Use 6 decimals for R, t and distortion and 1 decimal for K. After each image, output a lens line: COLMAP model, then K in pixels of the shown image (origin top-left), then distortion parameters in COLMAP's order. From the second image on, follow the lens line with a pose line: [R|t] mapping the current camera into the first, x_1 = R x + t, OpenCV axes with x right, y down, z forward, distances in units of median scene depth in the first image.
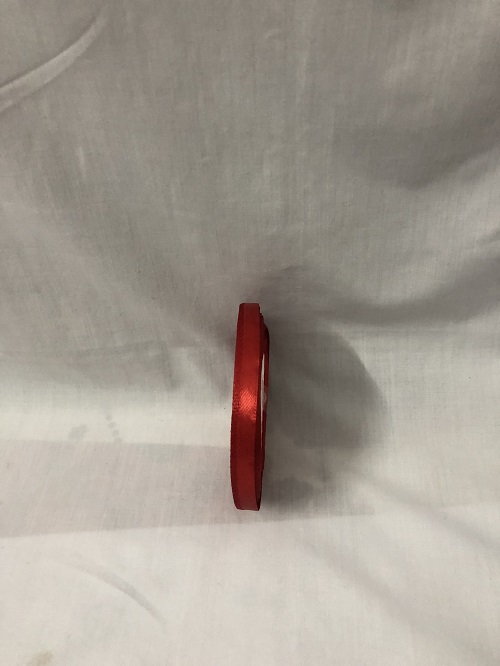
lens RADIAL K [[544.8, 0, 249.8], [0, 544.8, 329.9], [0, 0, 1]] dist [-0.010676, 0.000961]
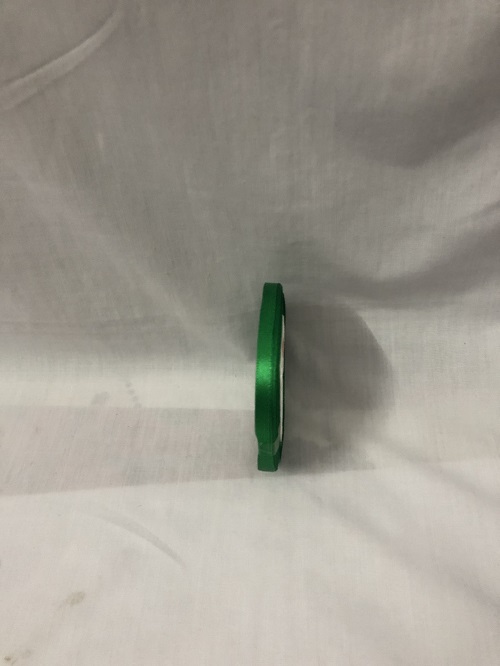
lens RADIAL K [[554.7, 0, 255.0], [0, 554.7, 331.4], [0, 0, 1]] dist [0.019246, 0.003417]
pose [[0.999905, -0.010399, -0.009053, 0.001273], [0.010806, 0.998875, 0.046172, 0.009247], [0.008562, -0.046266, 0.998892, -0.100262]]
